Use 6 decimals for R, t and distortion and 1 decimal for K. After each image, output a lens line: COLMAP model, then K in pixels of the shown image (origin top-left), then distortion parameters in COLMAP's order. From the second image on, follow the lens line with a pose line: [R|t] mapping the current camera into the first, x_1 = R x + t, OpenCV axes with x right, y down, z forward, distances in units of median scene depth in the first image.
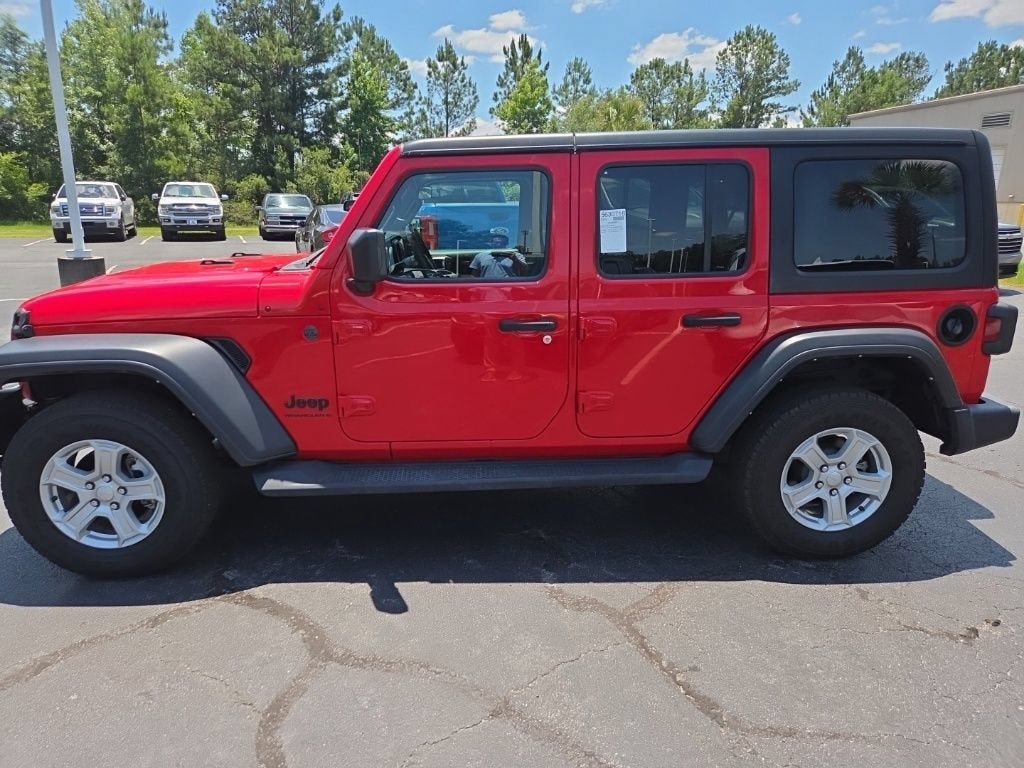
lens RADIAL K [[903.7, 0, 512.0], [0, 903.7, 384.0], [0, 0, 1]] dist [0.003723, -0.004737]
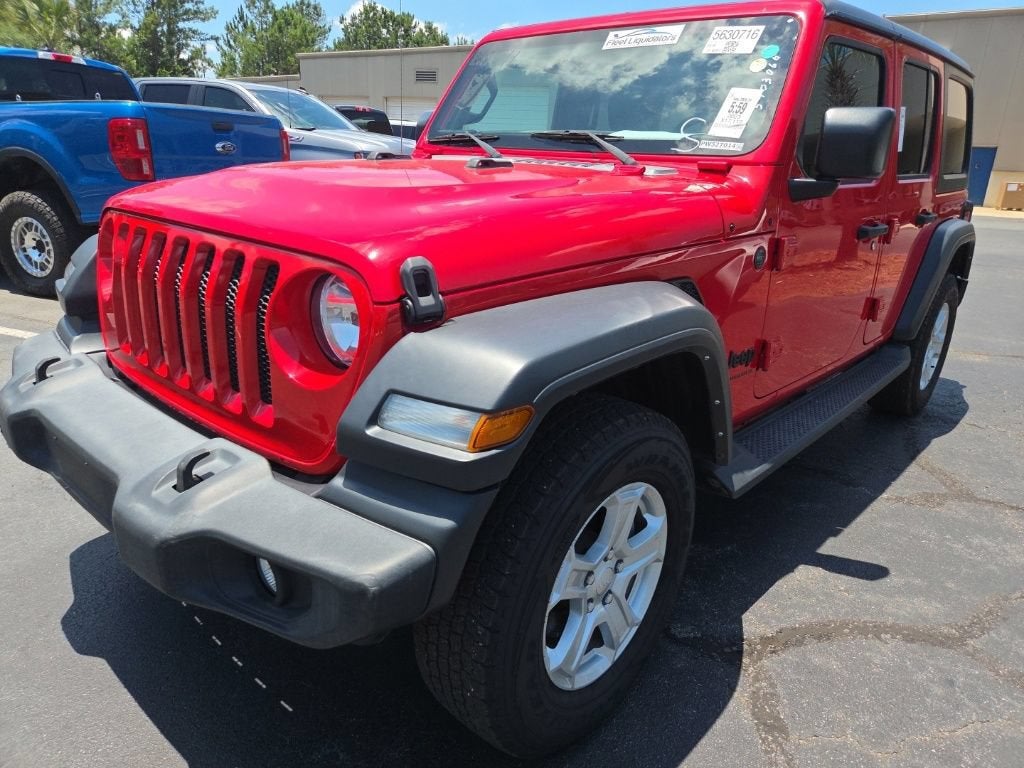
lens RADIAL K [[903.7, 0, 512.0], [0, 903.7, 384.0], [0, 0, 1]] dist [0.003723, -0.004737]
pose [[0.554227, -0.158988, 0.817041, -0.325871], [0.135316, 0.985741, 0.100026, -0.015540], [-0.821293, 0.055121, 0.567838, 0.272437]]
